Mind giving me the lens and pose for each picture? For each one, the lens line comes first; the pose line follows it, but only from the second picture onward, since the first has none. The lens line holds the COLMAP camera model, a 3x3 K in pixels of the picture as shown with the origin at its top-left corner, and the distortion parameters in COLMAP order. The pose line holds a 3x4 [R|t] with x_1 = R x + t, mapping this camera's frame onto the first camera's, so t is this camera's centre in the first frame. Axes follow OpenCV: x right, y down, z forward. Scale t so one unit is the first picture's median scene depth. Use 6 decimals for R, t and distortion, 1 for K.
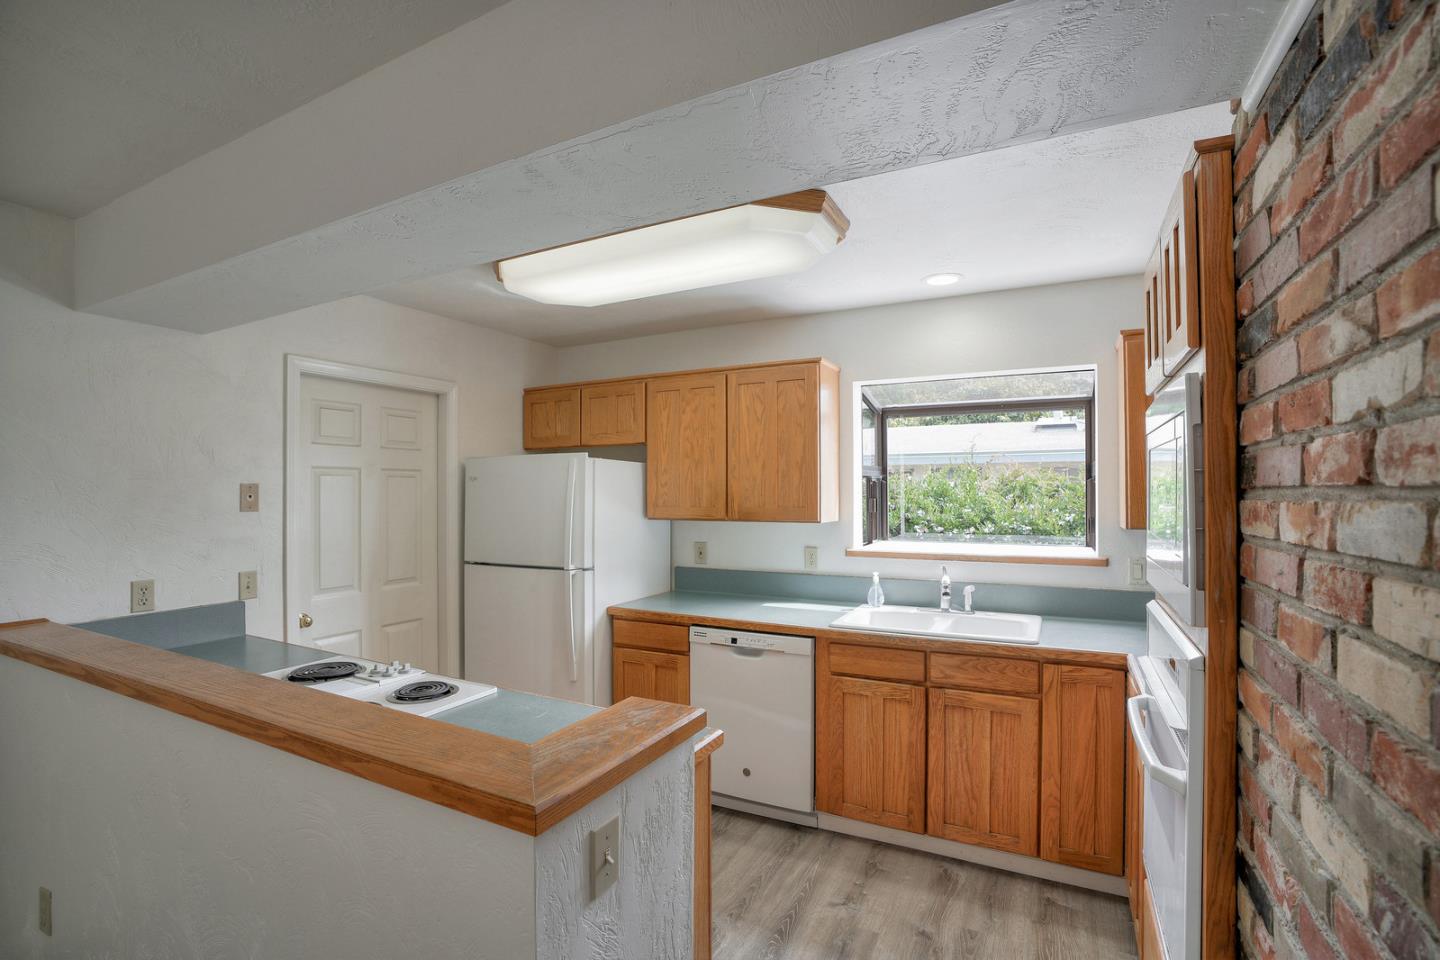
lens RADIAL K [[654.4, 0, 721.9], [0, 654.4, 473.9], [0, 0, 1]] dist [-0.011401, 0.013796]
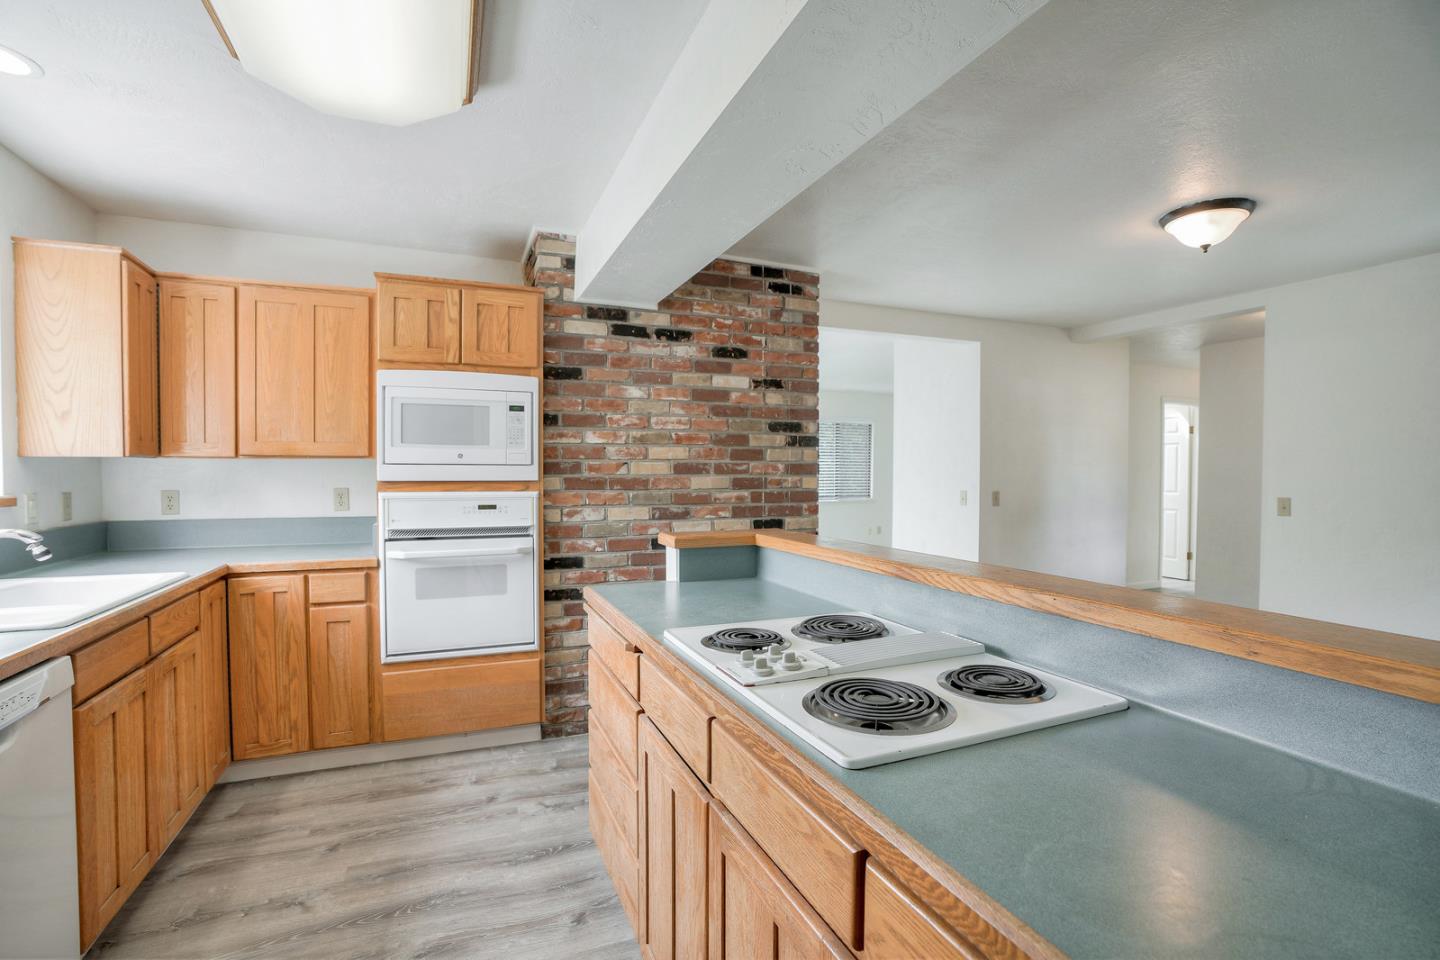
lens RADIAL K [[680.3, 0, 720.0], [0, 680.3, 480.0], [0, 0, 1]] dist [-0.012577, 0.000333]
pose [[-0.760537, -0.009826, 0.649221, -0.551355], [-0.015843, 0.999869, -0.003426, 0.087261], [-0.649102, -0.012891, -0.760592, 0.952304]]
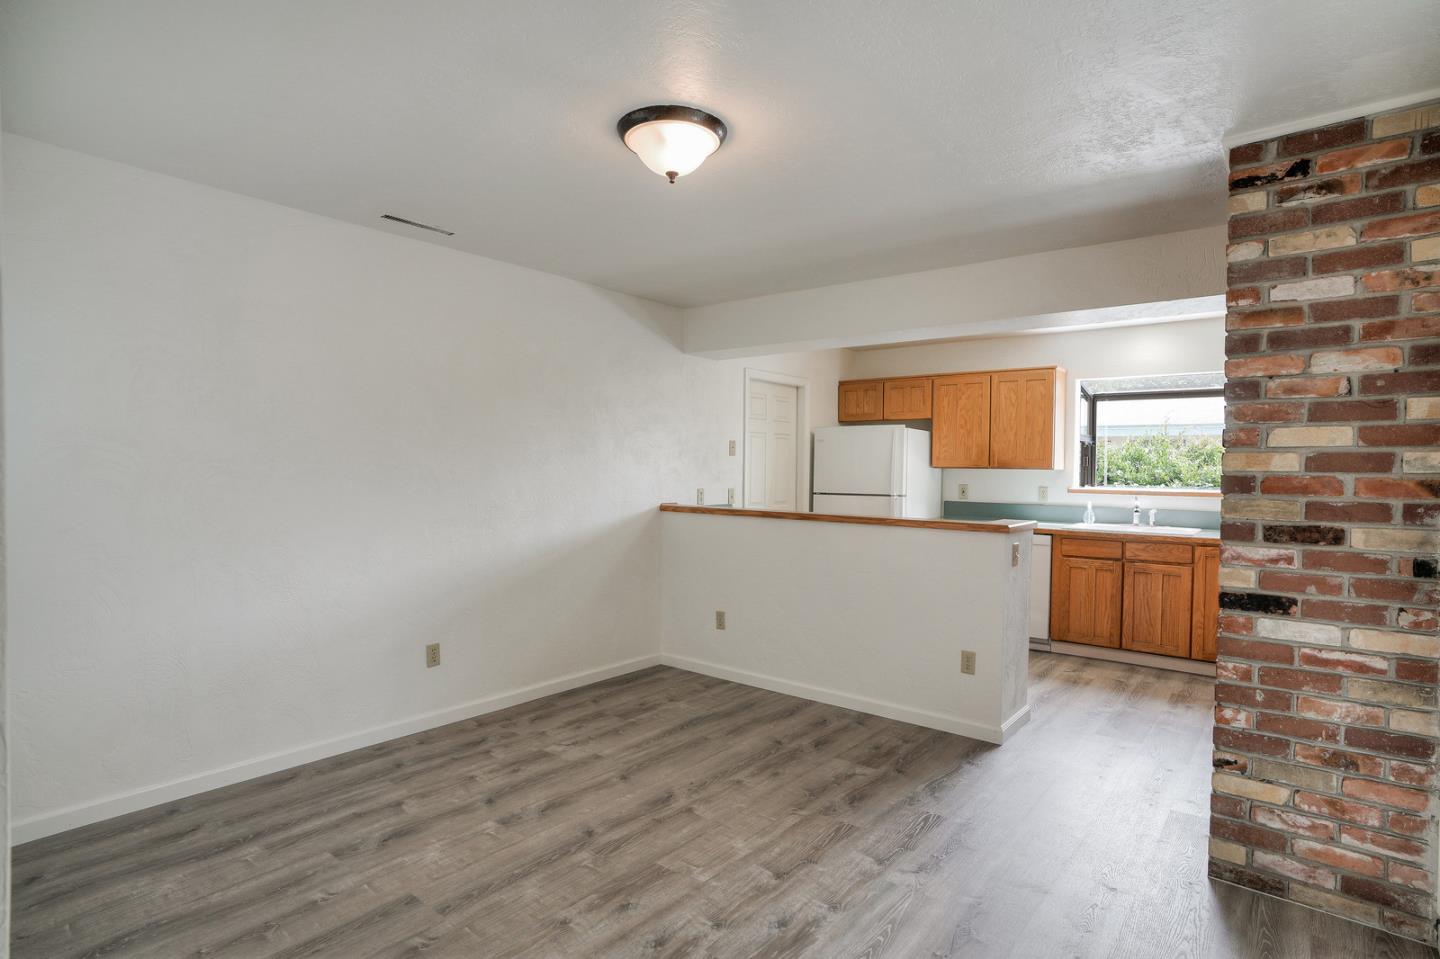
lens RADIAL K [[716.9, 0, 776.8], [0, 716.9, 472.1], [0, 0, 1]] dist [0.034065, 0.019617]
pose [[0.989710, 0.016543, -0.142130, -0.259041], [-0.011530, 0.999284, 0.036025, 0.024284], [0.142624, -0.034015, 0.989192, -0.809580]]
